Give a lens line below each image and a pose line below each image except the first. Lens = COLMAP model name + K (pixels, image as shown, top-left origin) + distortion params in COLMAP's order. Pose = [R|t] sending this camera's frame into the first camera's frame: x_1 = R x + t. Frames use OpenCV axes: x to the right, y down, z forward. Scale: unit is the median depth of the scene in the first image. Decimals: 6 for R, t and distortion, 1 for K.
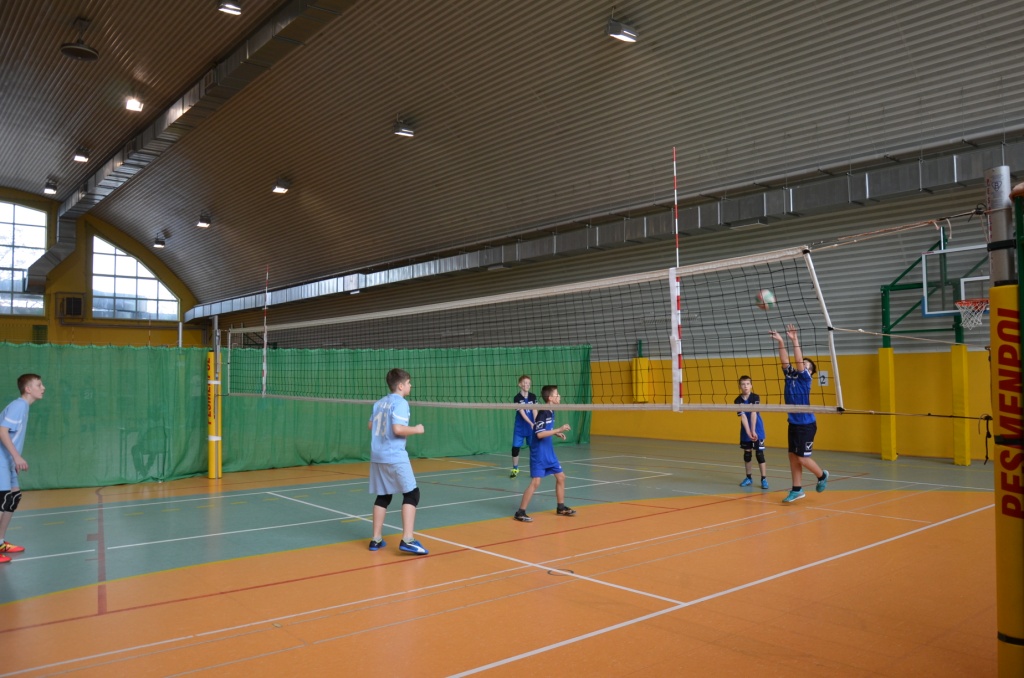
lens RADIAL K [[782.0, 0, 529.0], [0, 782.0, 342.6], [0, 0, 1]] dist [-0.048087, 0.000588]
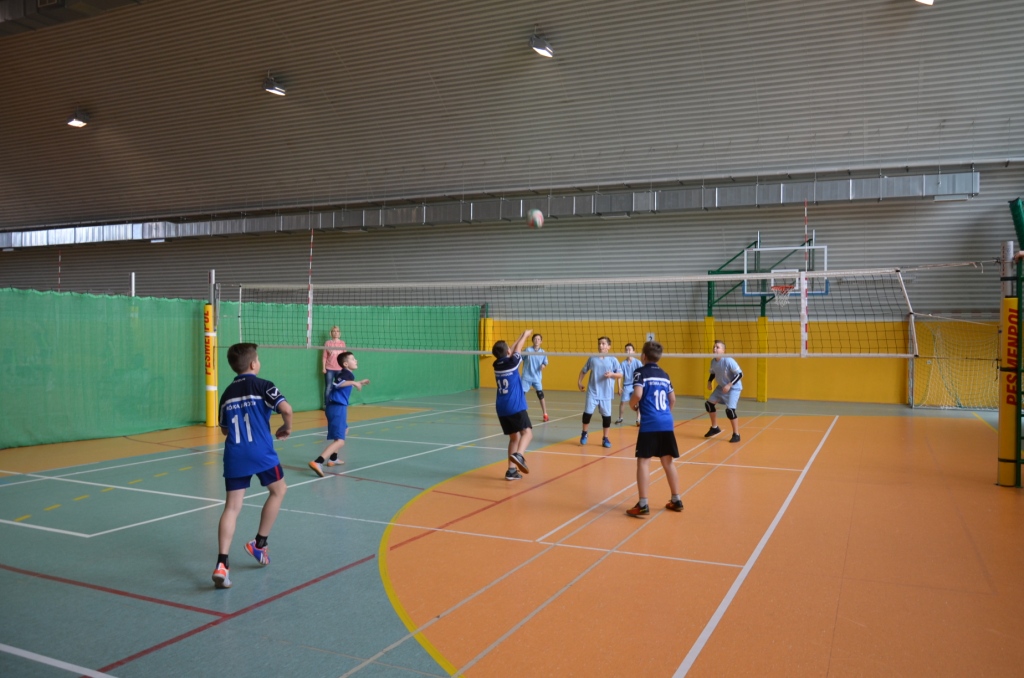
lens RADIAL K [[782.0, 0, 529.0], [0, 782.0, 342.6], [0, 0, 1]] dist [-0.048087, 0.000588]
pose [[0.904831, 0.011631, 0.425613, -0.464378], [-0.034832, 0.998298, 0.046770, -0.000924], [-0.424345, -0.057144, 0.903696, -0.115103]]
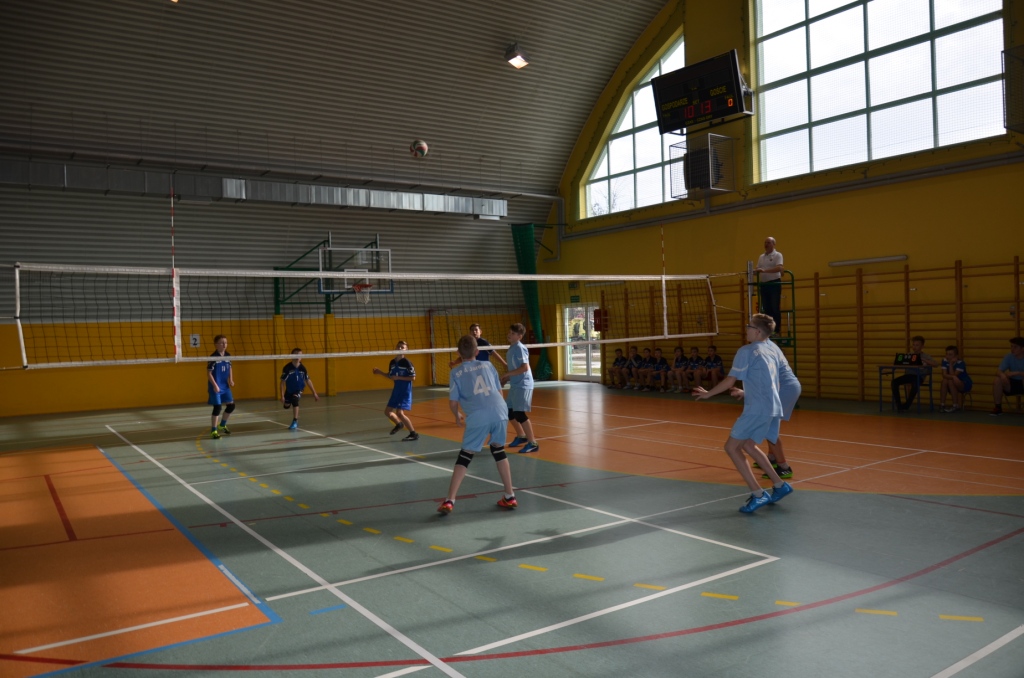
lens RADIAL K [[782.0, 0, 529.0], [0, 782.0, 342.6], [0, 0, 1]] dist [-0.048087, 0.000588]
pose [[0.098049, -0.015467, 0.995061, -0.932877], [-0.015643, 0.999732, 0.017081, 0.028805], [-0.995059, -0.017241, 0.097781, 0.513923]]
